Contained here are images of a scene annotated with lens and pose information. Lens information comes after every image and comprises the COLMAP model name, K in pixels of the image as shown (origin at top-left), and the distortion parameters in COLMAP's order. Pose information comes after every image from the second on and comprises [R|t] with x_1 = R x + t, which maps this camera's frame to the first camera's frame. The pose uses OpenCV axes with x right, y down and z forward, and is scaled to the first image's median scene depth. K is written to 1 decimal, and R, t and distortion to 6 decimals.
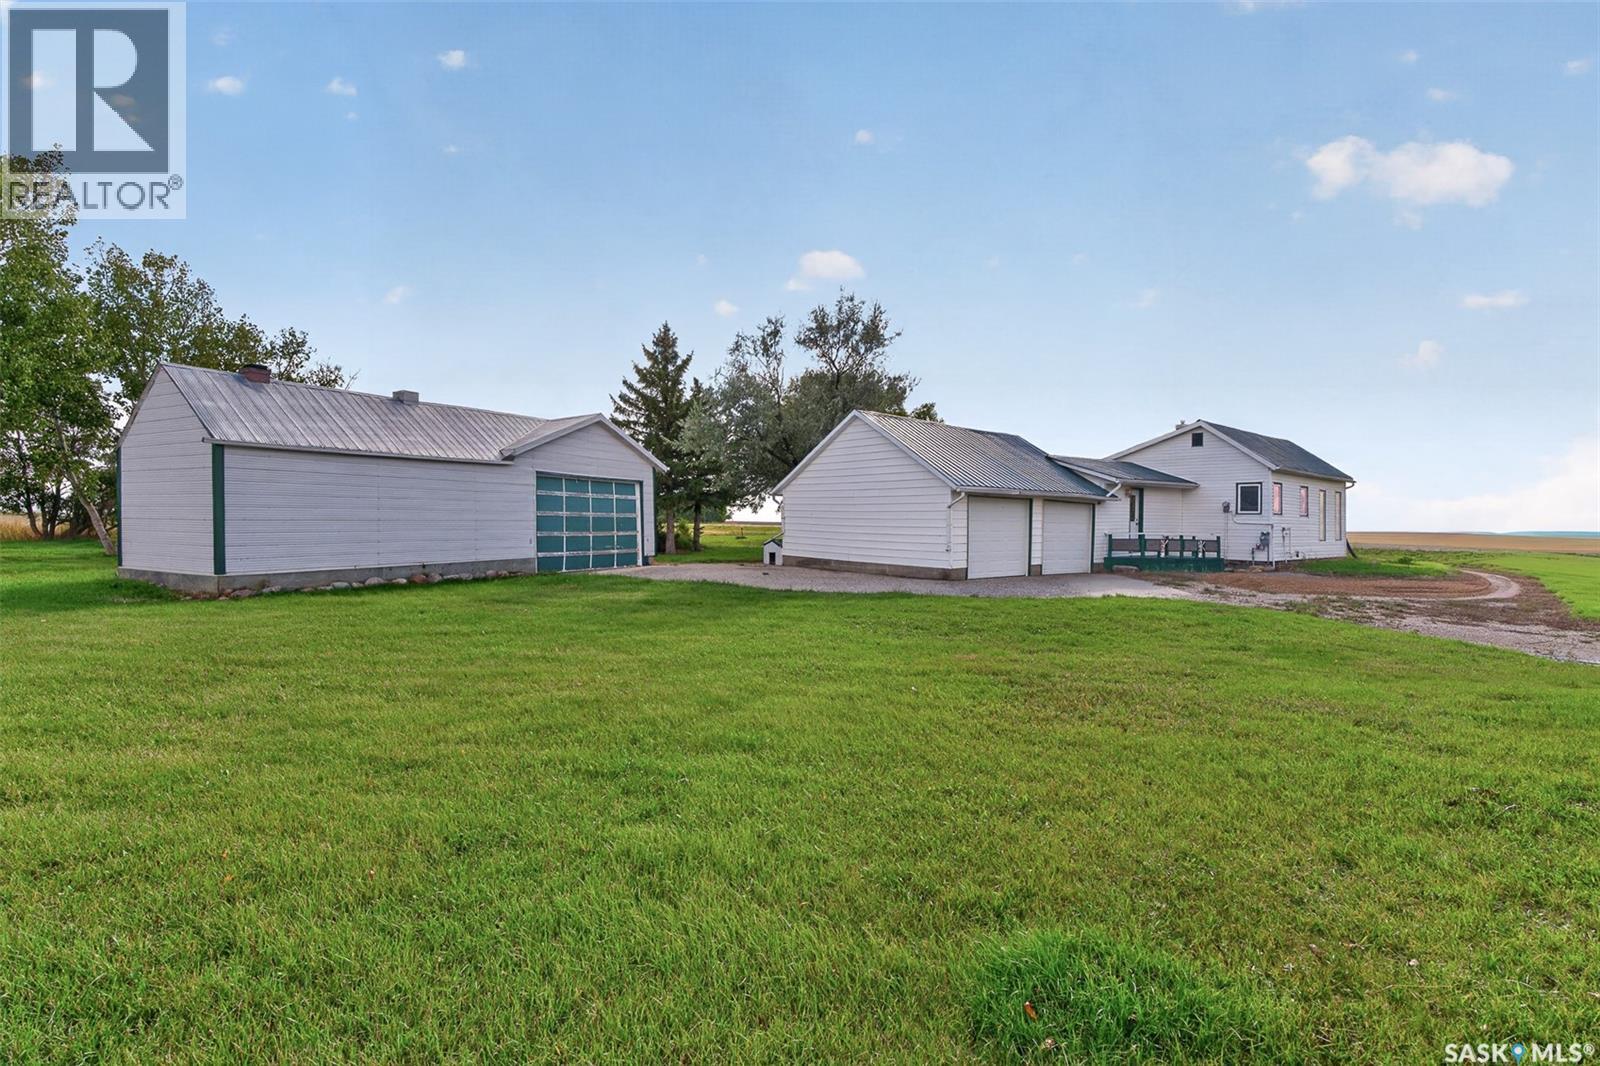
lens RADIAL K [[709.5, 0, 796.8], [0, 709.5, 519.6], [0, 0, 1]] dist [-0.023206, 0.021761]
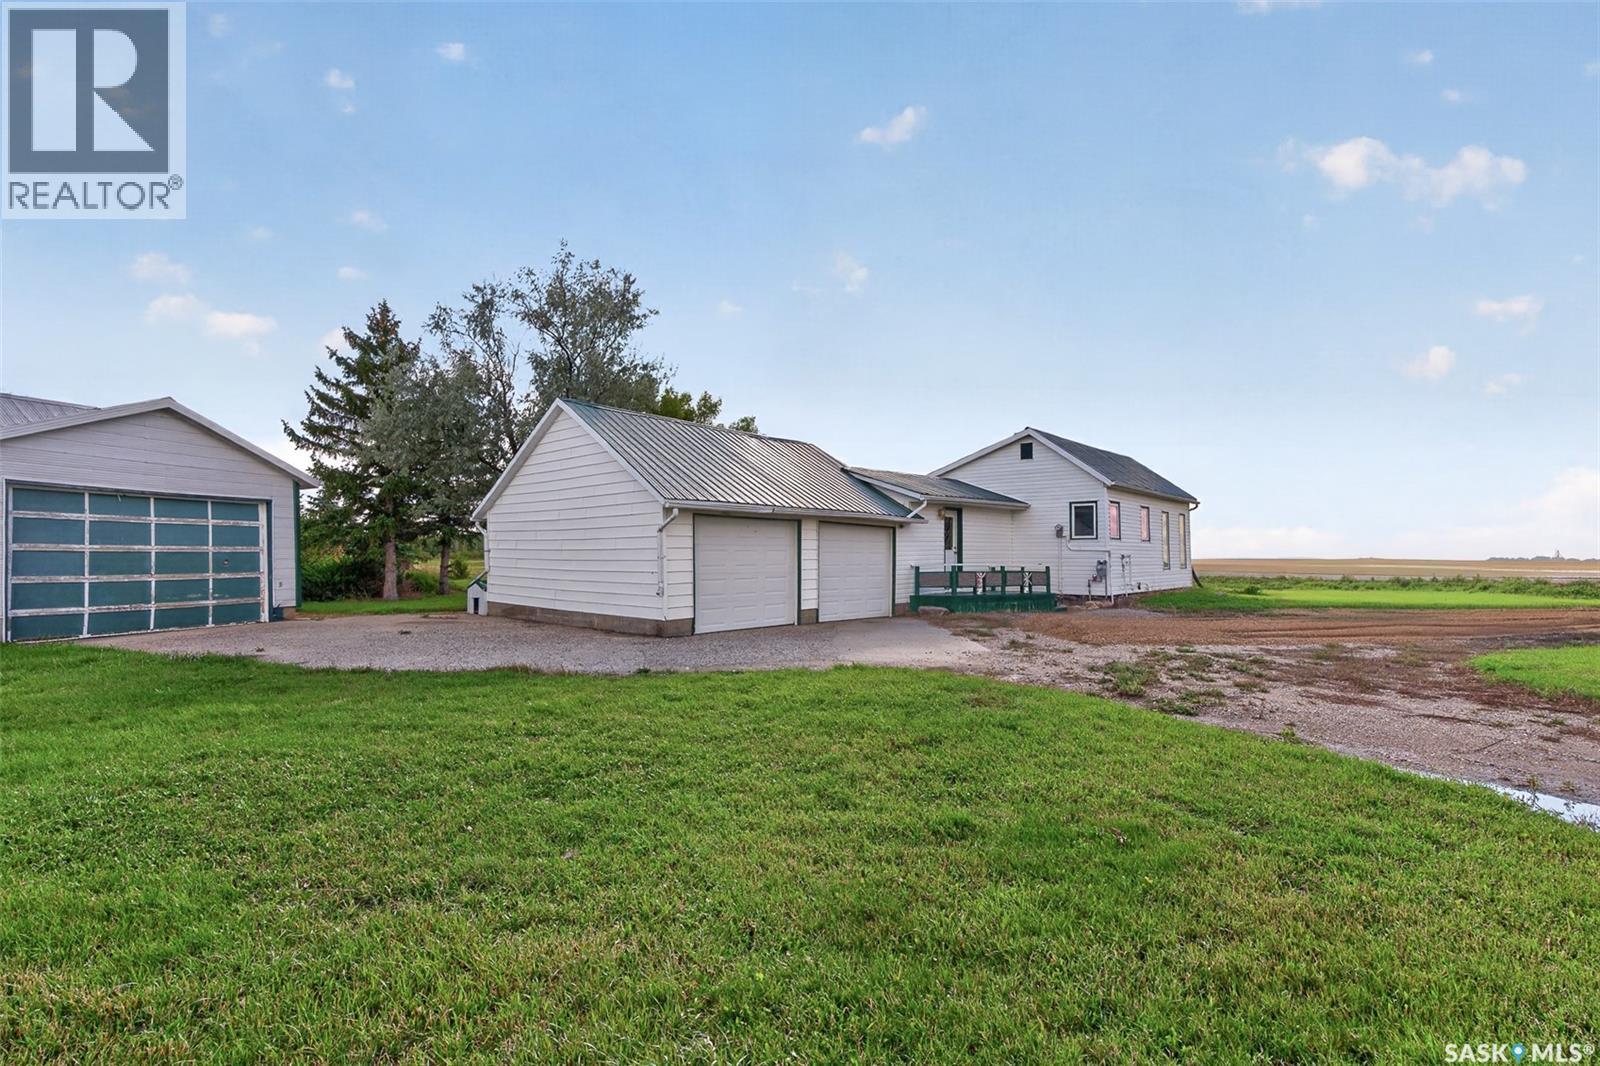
lens RADIAL K [[709.5, 0, 796.8], [0, 709.5, 519.6], [0, 0, 1]] dist [-0.023206, 0.021761]
pose [[0.989085, -0.006060, 0.147221, 0.188206], [0.013234, 0.998769, -0.047795, 0.004956], [-0.146750, 0.049222, 0.987948, 0.230381]]
